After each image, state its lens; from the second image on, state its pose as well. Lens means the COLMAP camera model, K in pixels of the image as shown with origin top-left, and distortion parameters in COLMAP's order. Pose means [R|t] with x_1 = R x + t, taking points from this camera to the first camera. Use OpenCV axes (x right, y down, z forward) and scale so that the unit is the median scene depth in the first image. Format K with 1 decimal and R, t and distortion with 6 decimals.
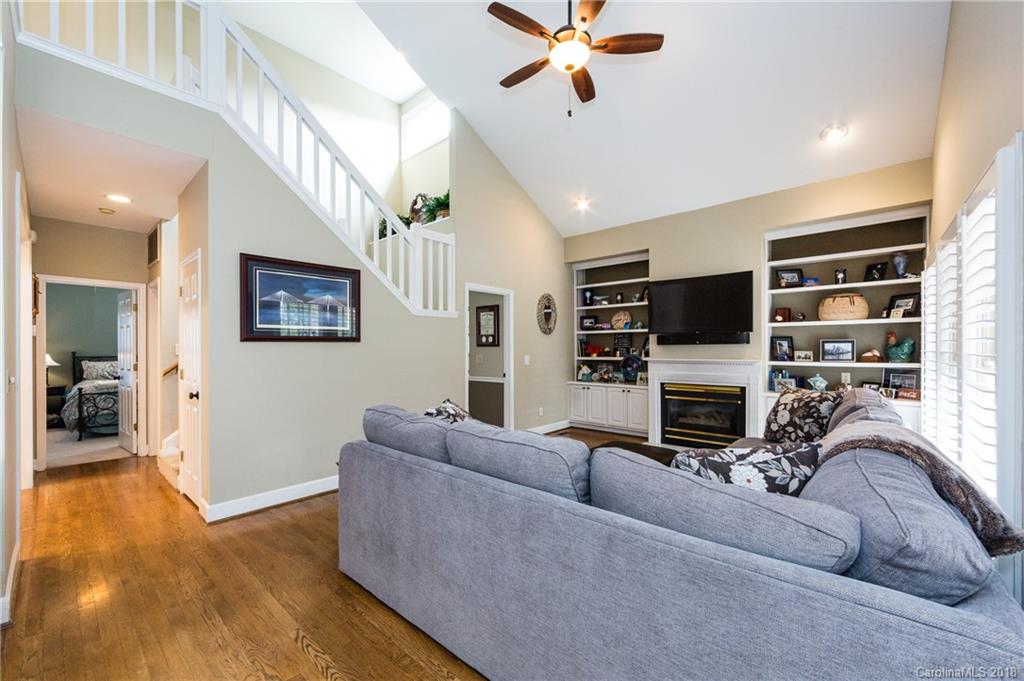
lens RADIAL K [[405.7, 0, 507.9], [0, 405.7, 348.1], [0, 0, 1]] dist [-0.003803, -0.000508]
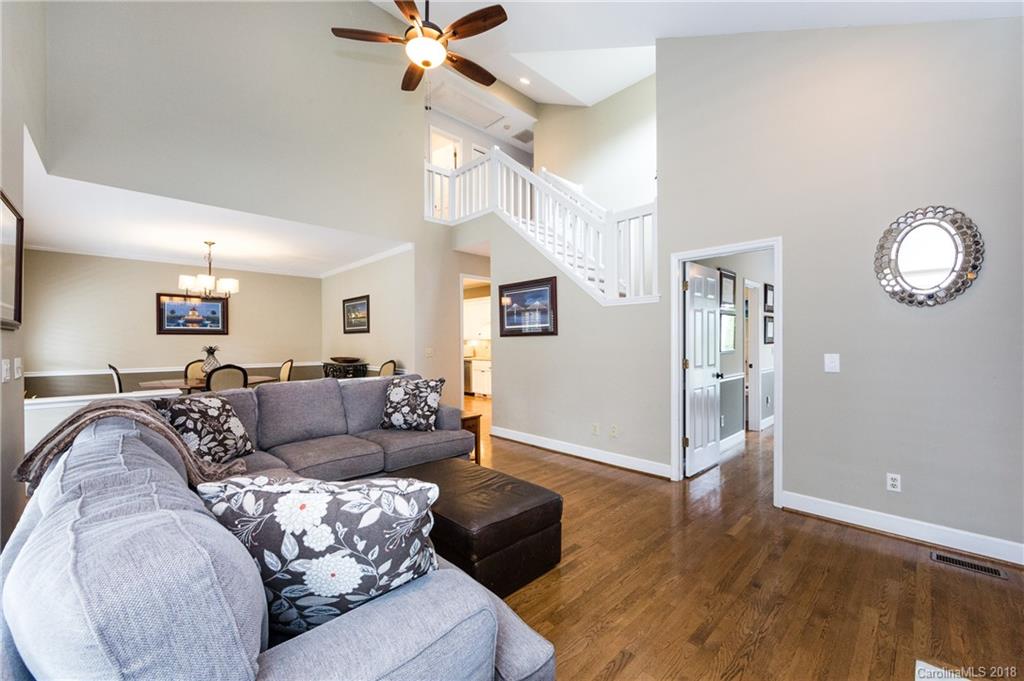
lens RADIAL K [[405.7, 0, 511.1], [0, 405.7, 343.2], [0, 0, 1]] dist [-0.003803, -0.000508]
pose [[-0.082760, 0.007313, -0.996543, 0.736269], [0.005214, 0.999963, 0.006905, -0.000811], [0.996556, -0.004624, -0.082795, 0.827651]]
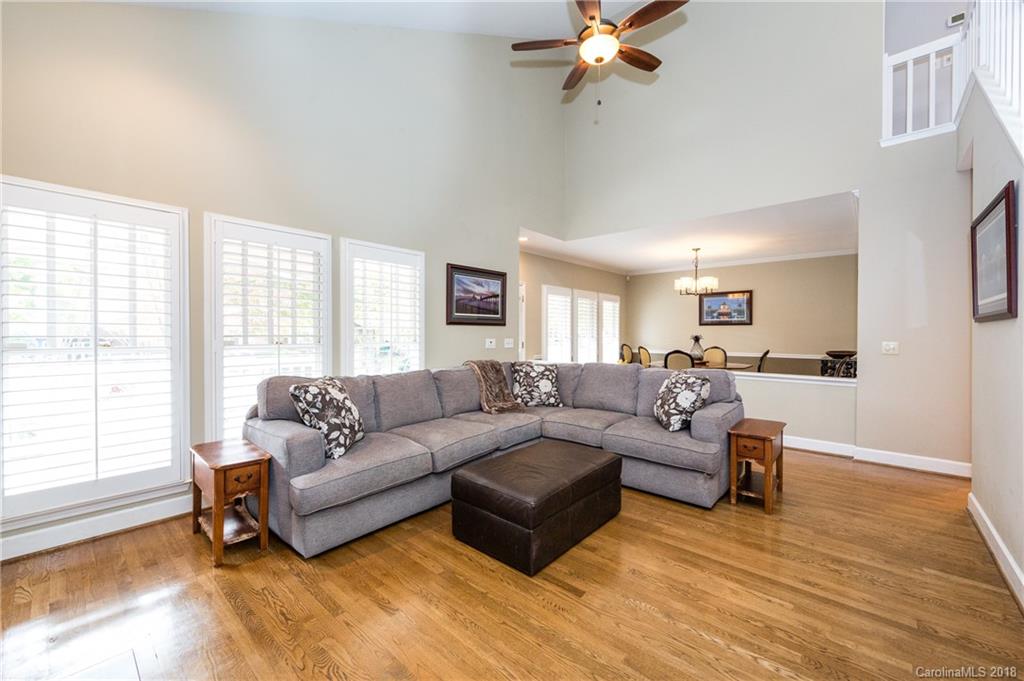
lens RADIAL K [[405.7, 0, 513.5], [0, 405.7, 336.8], [0, 0, 1]] dist [-0.003803, -0.000508]
pose [[-0.999996, 0.002222, 0.001992, 0.230365], [0.002240, 0.999956, 0.009091, 0.003287], [-0.001971, 0.009095, -0.999957, 1.315409]]
